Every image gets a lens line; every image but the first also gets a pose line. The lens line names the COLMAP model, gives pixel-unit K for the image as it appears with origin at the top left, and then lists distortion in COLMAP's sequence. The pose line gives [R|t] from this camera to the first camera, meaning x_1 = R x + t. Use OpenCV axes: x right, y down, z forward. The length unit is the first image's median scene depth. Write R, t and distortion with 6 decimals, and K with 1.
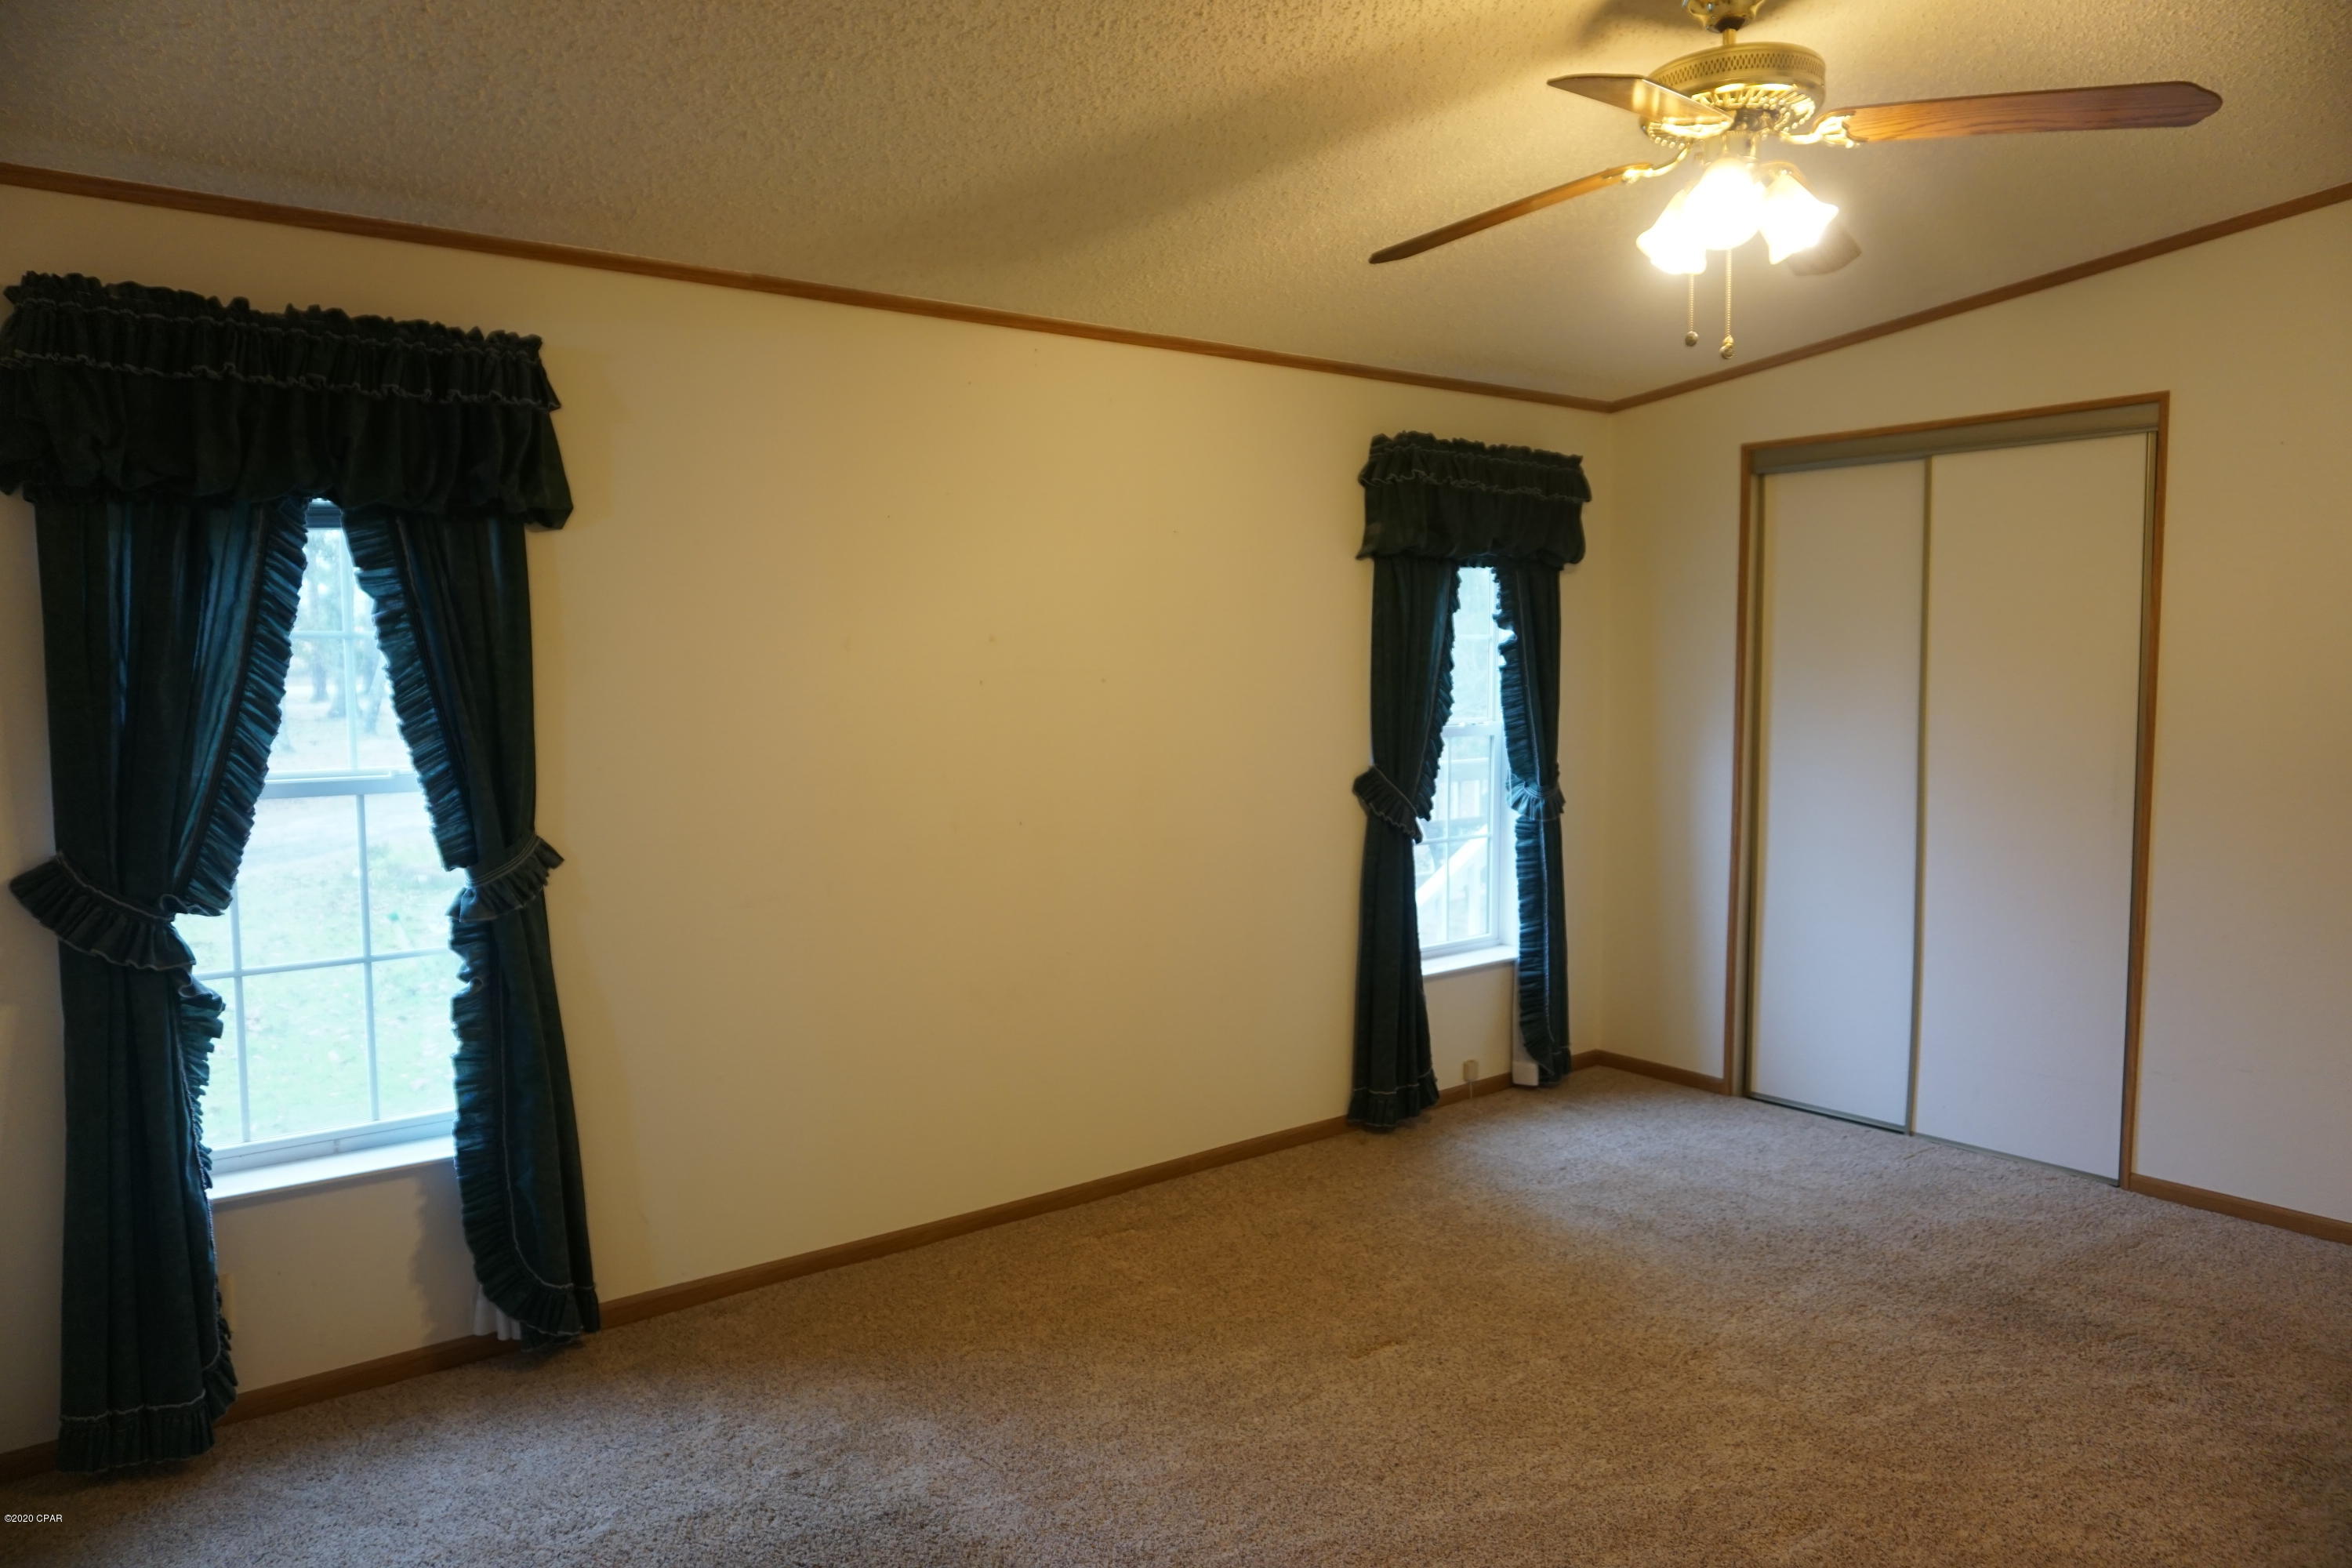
lens RADIAL K [[1632.2, 0, 1176.0], [0, 1632.2, 784.0], [0, 0, 1]] dist [-0.002086, 0.051408]
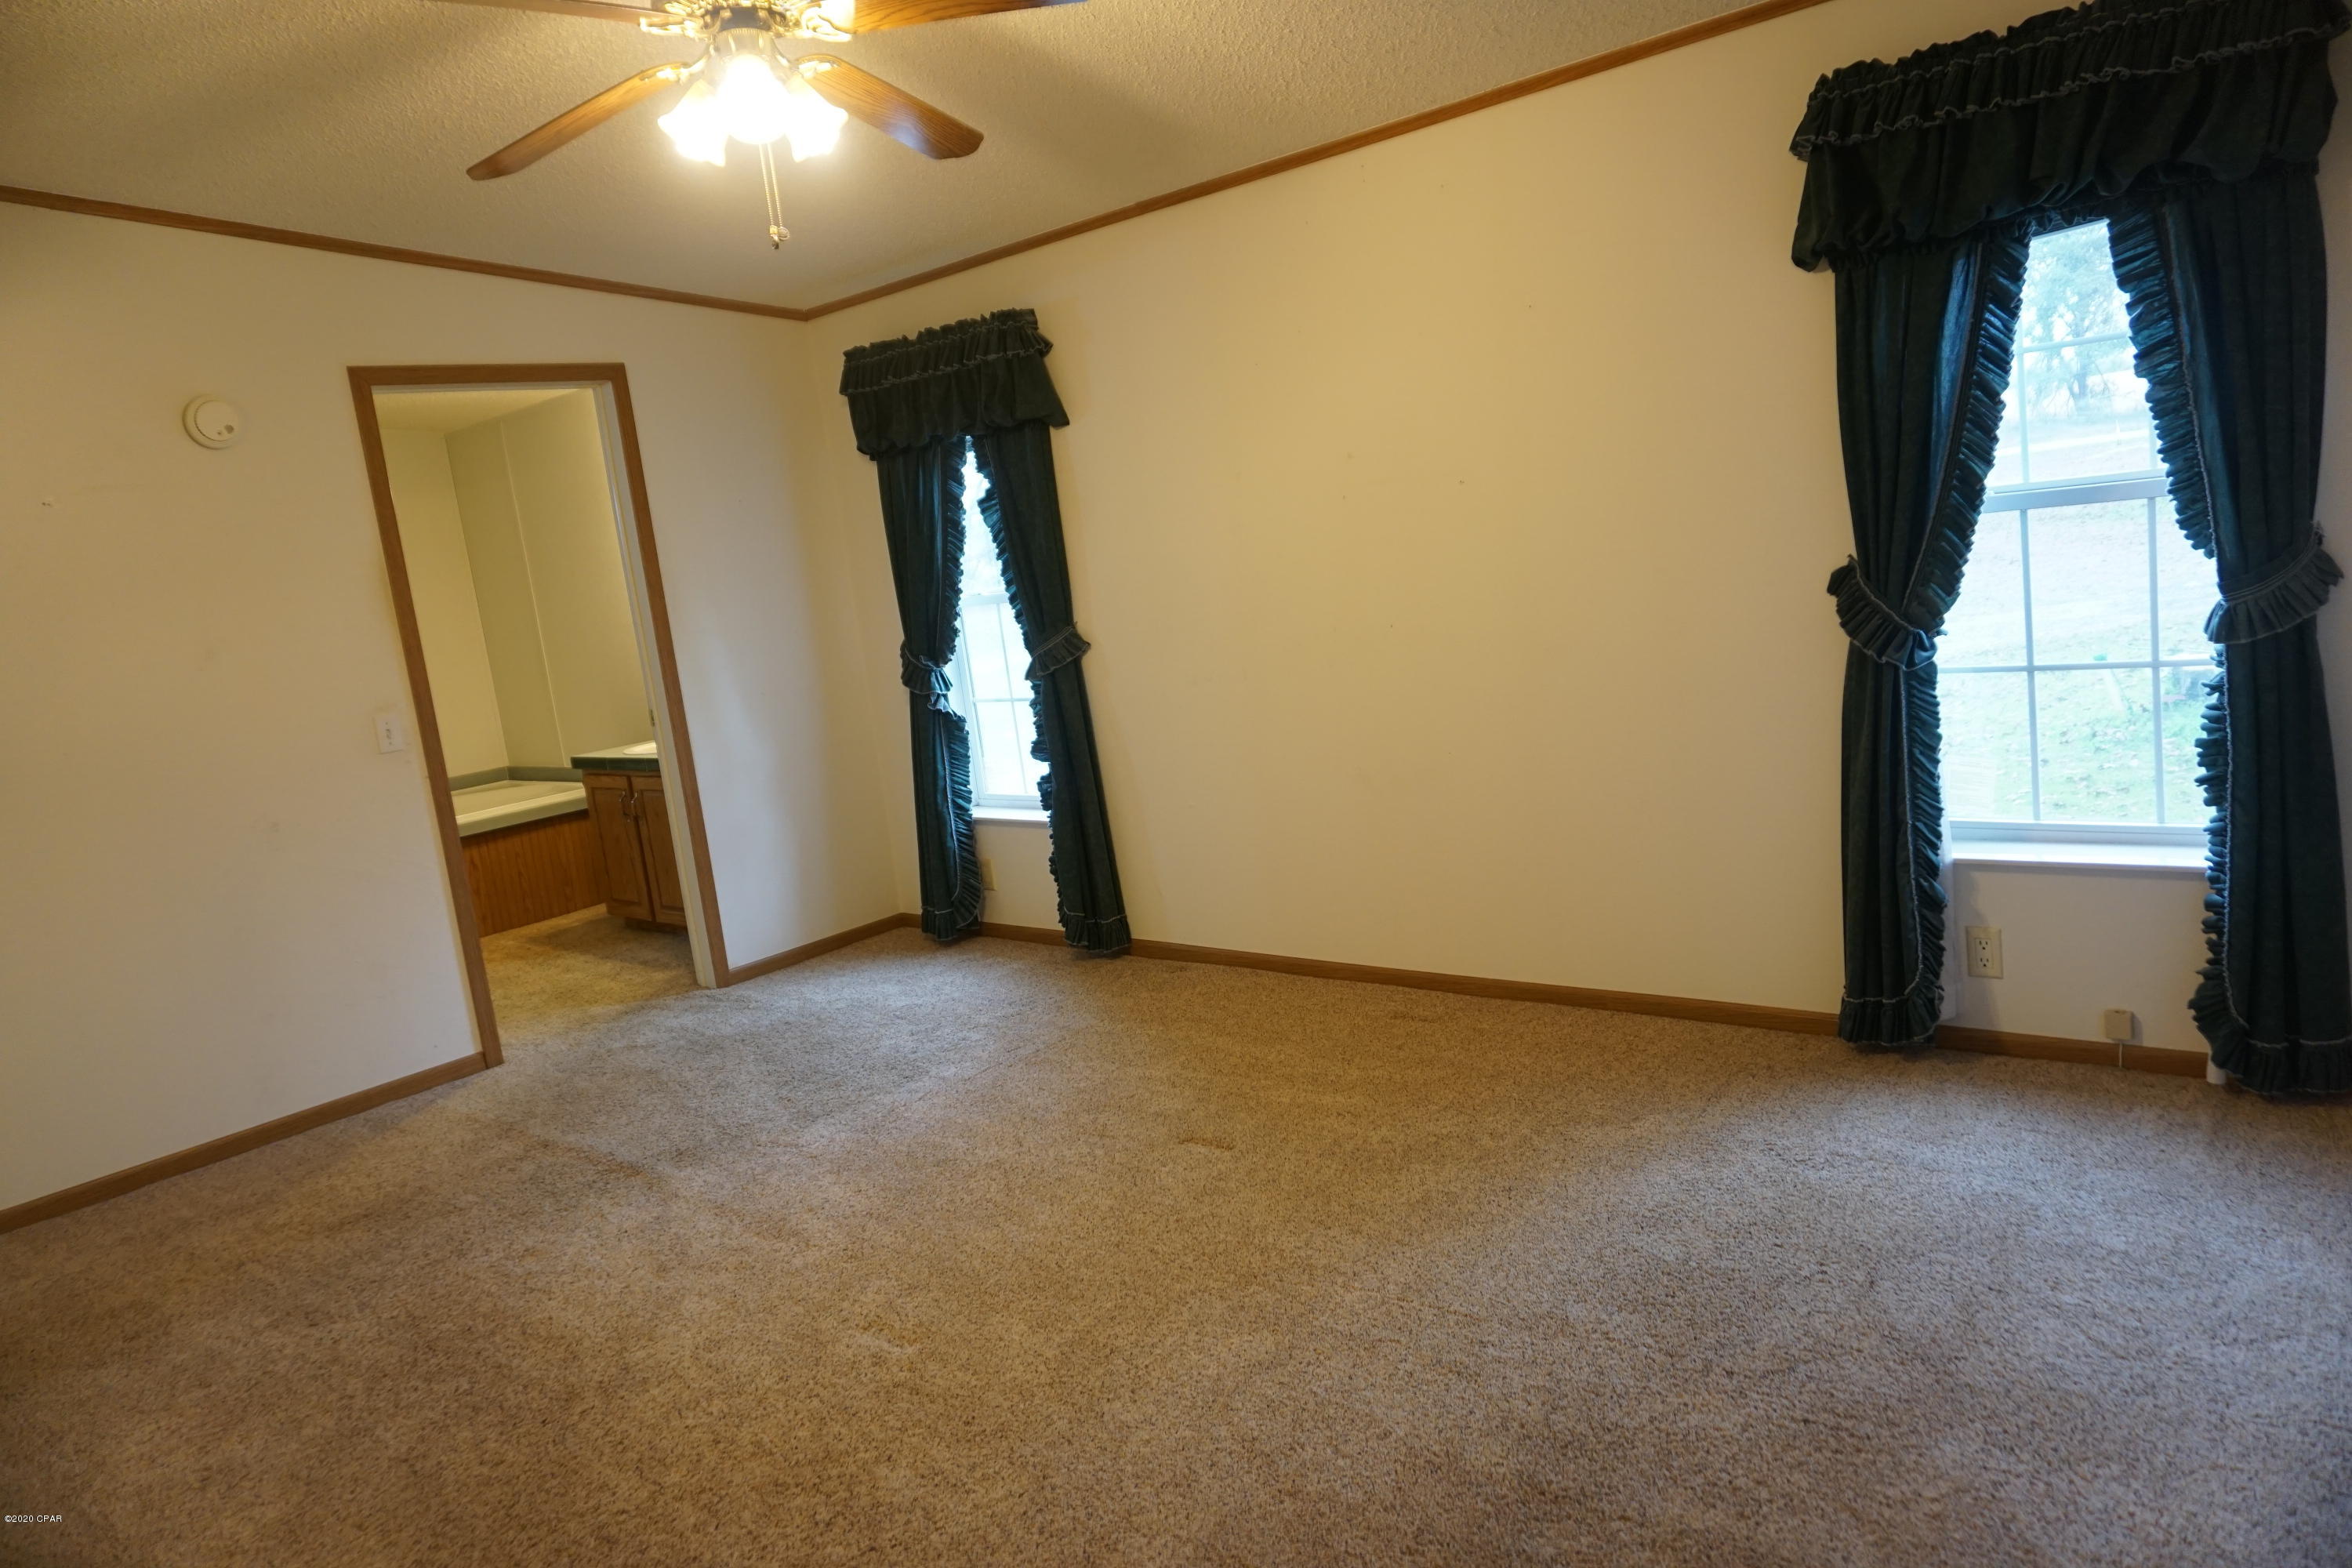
lens RADIAL K [[1564.6, 0, 1170.2], [0, 1564.6, 776.0], [0, 0, 1]] dist [-0.049251, 0.034515]
pose [[0.179290, 0.150462, -0.972222, 0.750119], [0.067304, 0.984044, 0.164703, -0.048683], [0.981491, -0.094964, 0.166303, 0.582180]]
